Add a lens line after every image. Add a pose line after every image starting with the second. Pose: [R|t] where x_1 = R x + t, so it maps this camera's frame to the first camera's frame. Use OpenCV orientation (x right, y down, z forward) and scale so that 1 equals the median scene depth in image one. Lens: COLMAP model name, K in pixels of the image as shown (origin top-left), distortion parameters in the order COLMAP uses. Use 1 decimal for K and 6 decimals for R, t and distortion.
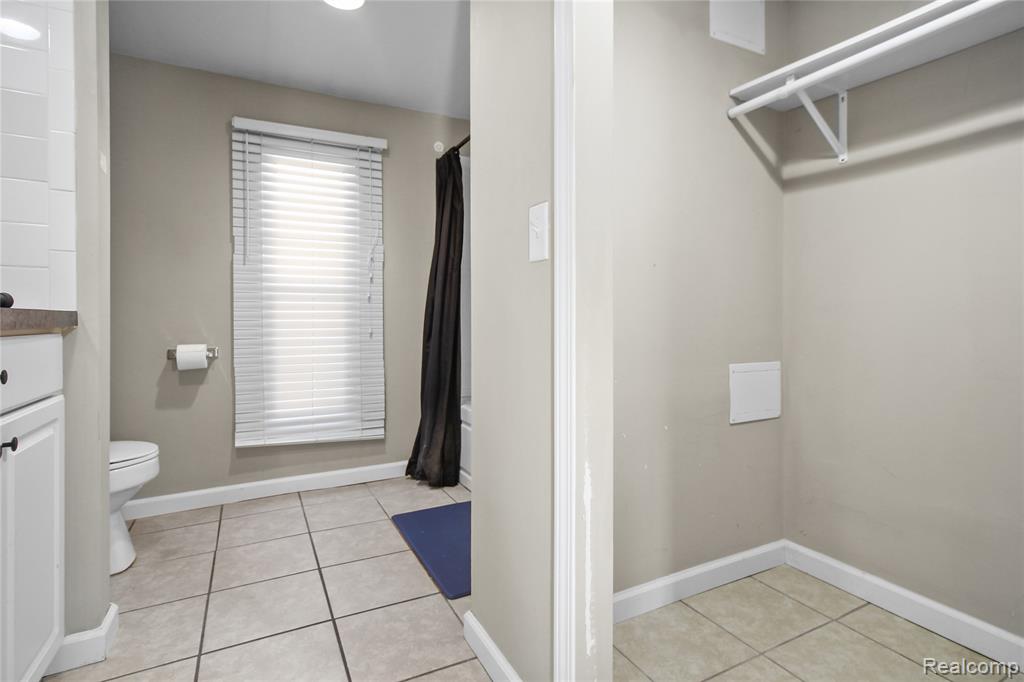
lens RADIAL K [[496.5, 0, 509.9], [0, 496.5, 327.9], [0, 0, 1]] dist [0.004651, 0.000813]
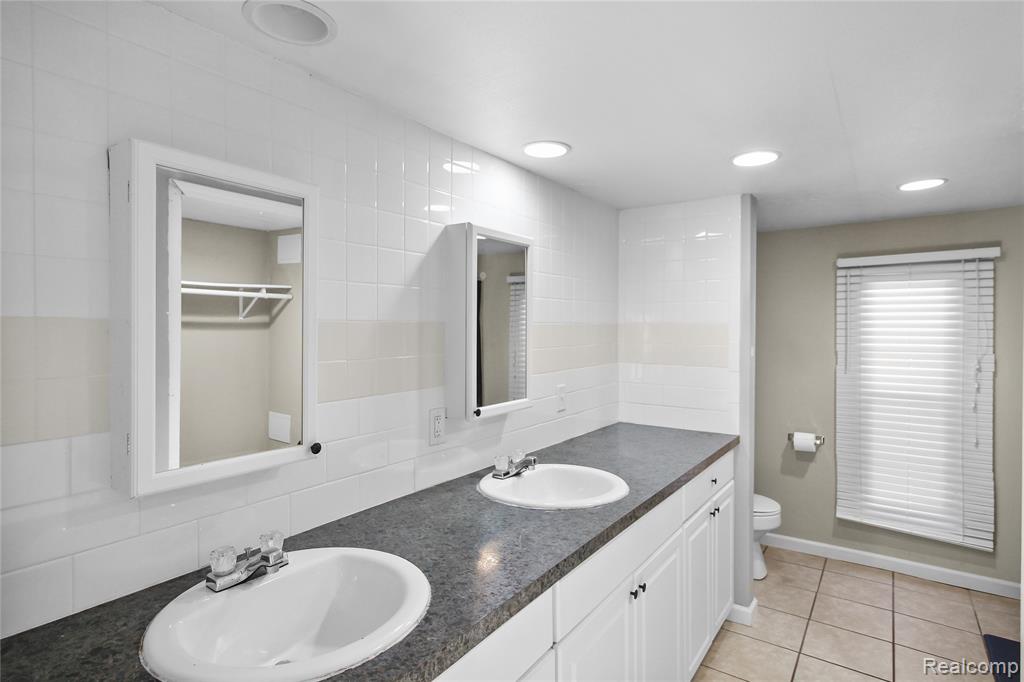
lens RADIAL K [[508.7, 0, 512.0], [0, 508.7, 341.0], [0, 0, 1]] dist [0.003972, 0.001140]
pose [[0.438803, 0.000074, -0.898583, 0.268890], [-0.011524, 0.999918, -0.005545, -0.201802], [0.898510, 0.012789, 0.438768, -0.345125]]
